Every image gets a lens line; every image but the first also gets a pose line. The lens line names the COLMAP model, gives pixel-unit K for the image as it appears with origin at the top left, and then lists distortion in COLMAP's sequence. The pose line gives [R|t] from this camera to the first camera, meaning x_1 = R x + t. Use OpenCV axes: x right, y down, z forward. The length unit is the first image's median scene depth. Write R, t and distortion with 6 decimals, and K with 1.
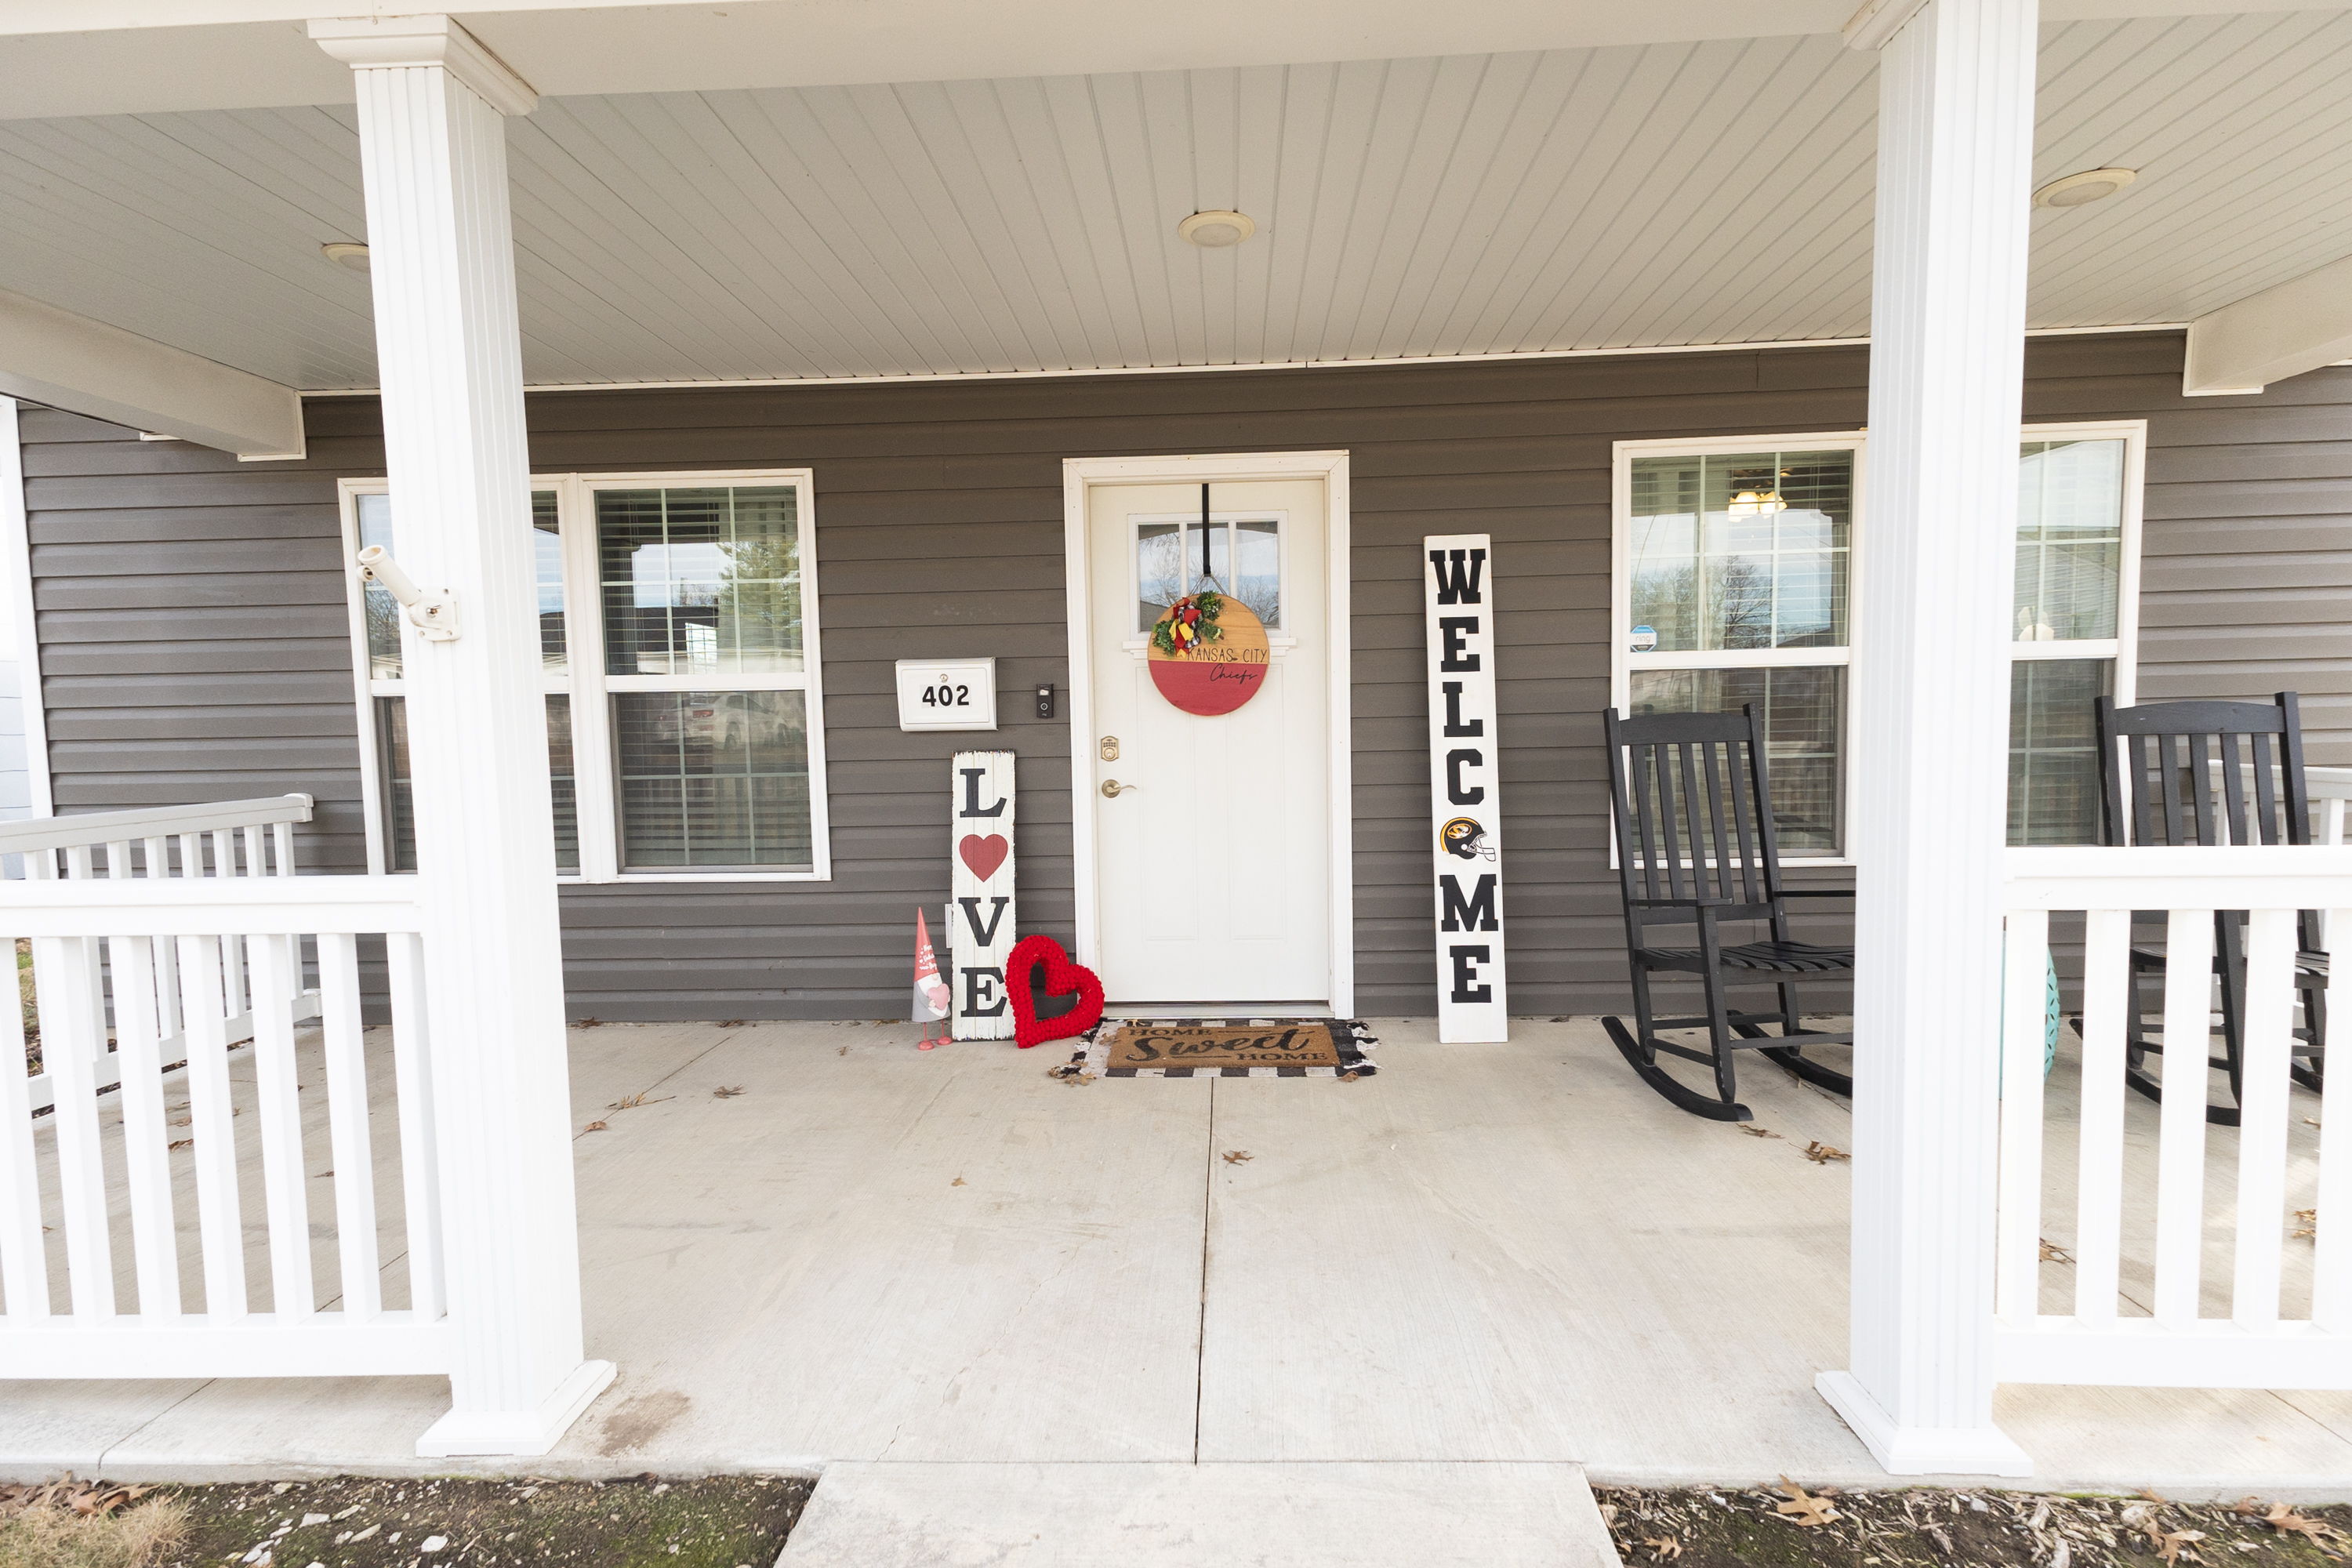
lens RADIAL K [[1077.1, 0, 1172.1], [0, 1077.1, 789.3], [0, 0, 1]] dist [0.023335, -0.006135]
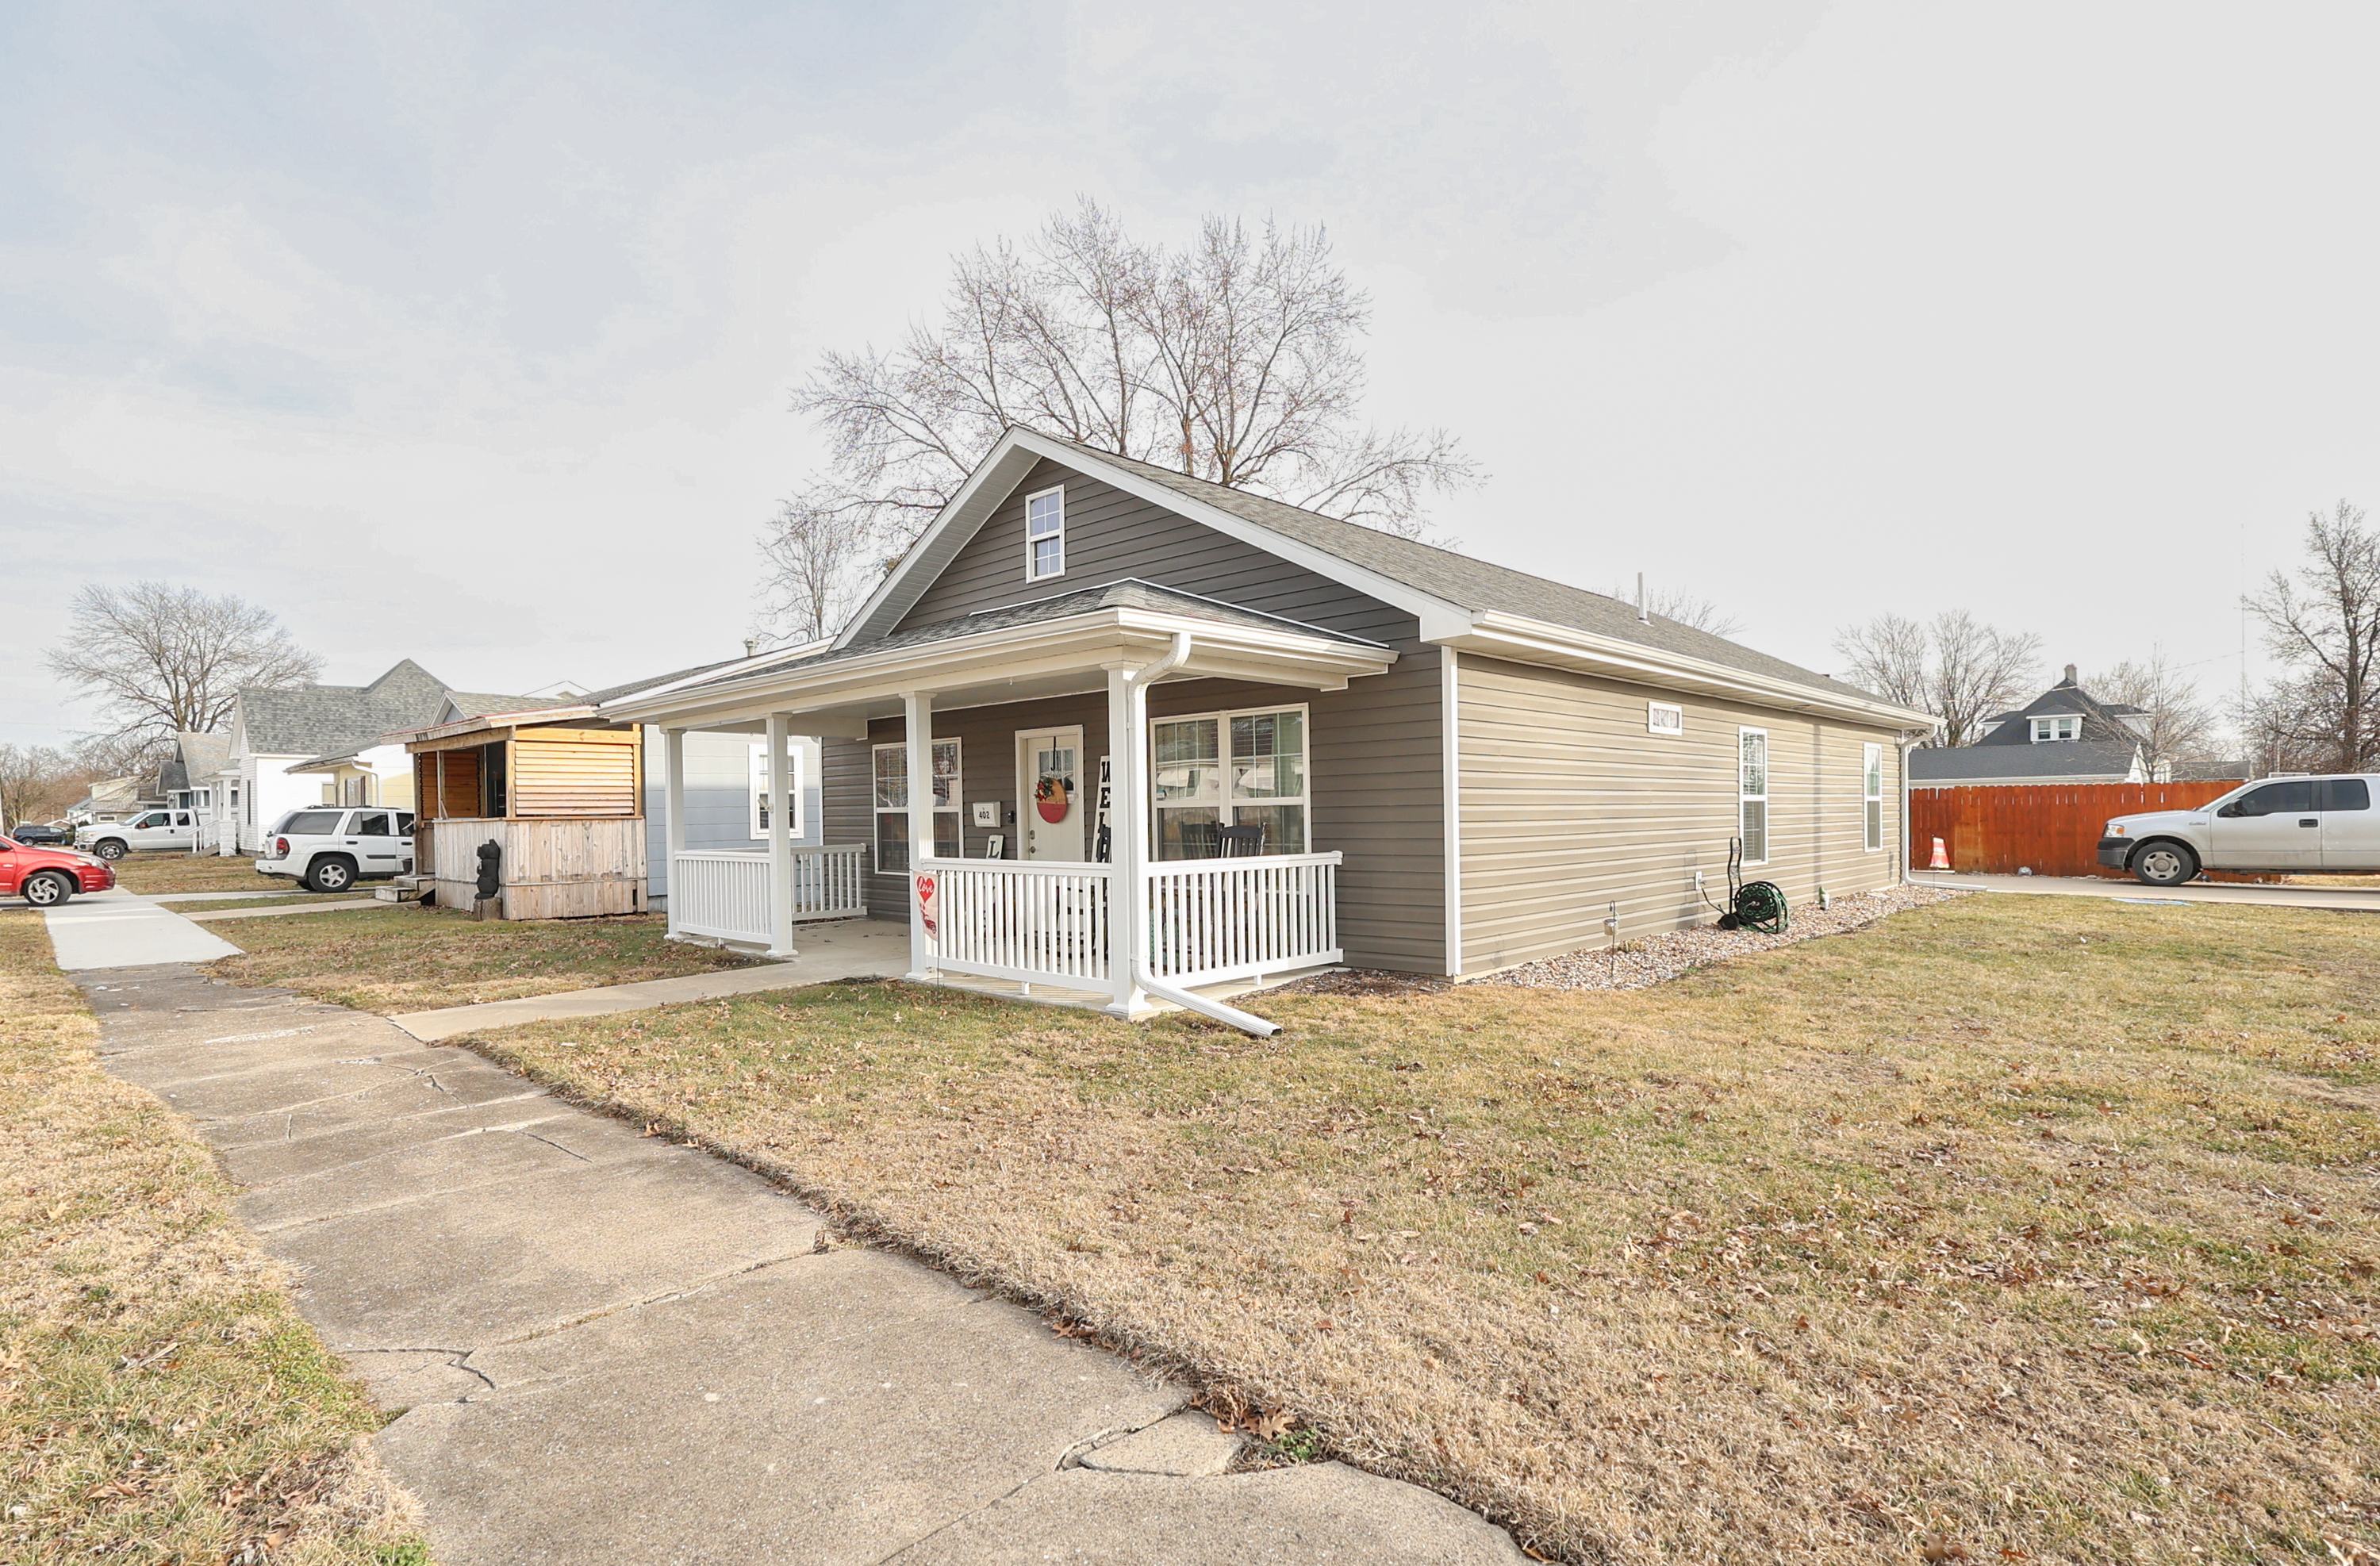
lens RADIAL K [[1172.8, 0, 1204.7], [0, 1172.8, 824.0], [0, 0, 1]] dist [0.001941, 0.000053]
pose [[0.763879, 0.015950, -0.645163, 2.258015], [-0.044790, 0.998594, -0.028344, -0.001274], [0.643804, 0.050548, 0.763519, -1.000773]]
